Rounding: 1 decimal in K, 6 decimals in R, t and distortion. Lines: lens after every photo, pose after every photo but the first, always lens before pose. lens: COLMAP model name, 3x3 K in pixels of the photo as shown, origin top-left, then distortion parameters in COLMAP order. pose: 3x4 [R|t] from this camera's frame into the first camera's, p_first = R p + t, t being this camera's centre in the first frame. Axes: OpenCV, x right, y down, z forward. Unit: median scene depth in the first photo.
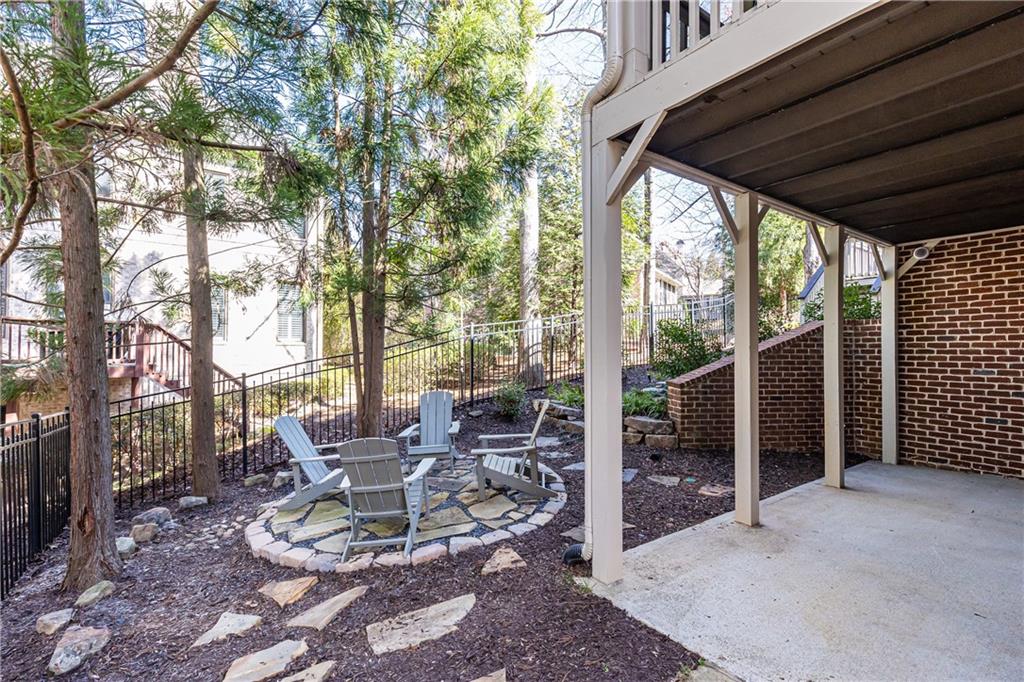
lens RADIAL K [[460.8, 0, 511.5], [0, 460.8, 344.2], [0, 0, 1]] dist [0.009628, -0.001792]
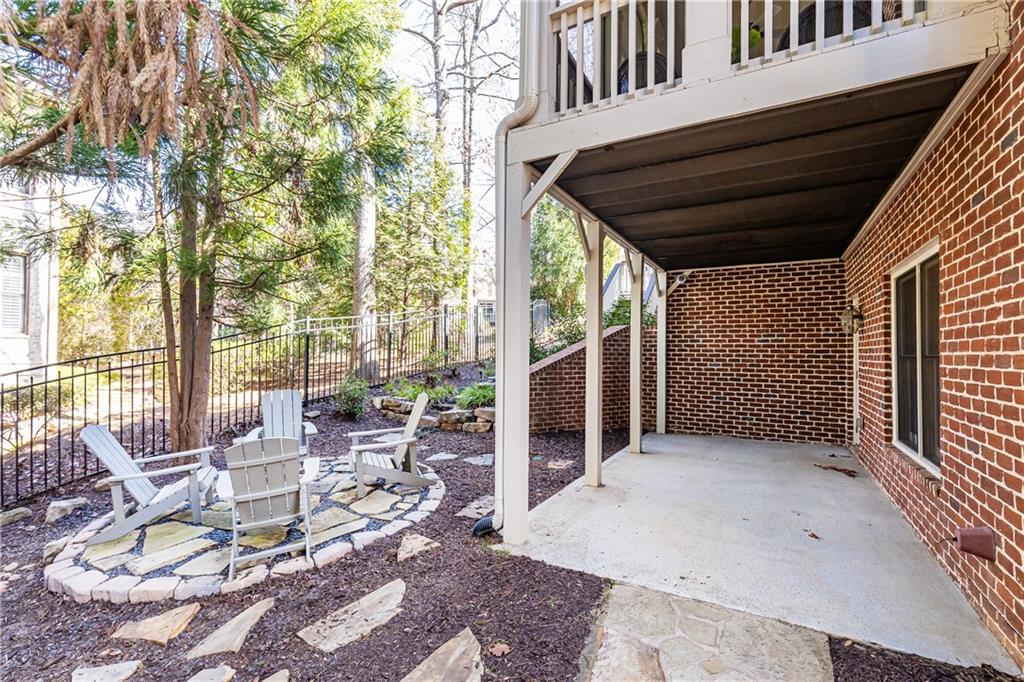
lens RADIAL K [[460.8, 0, 510.3], [0, 460.8, 344.4], [0, 0, 1]] dist [0.009628, -0.001792]
pose [[0.901213, 0.013516, 0.433166, -0.193354], [-0.013772, 0.999902, -0.002546, 0.010463], [-0.433158, -0.003671, 0.901311, -0.020458]]
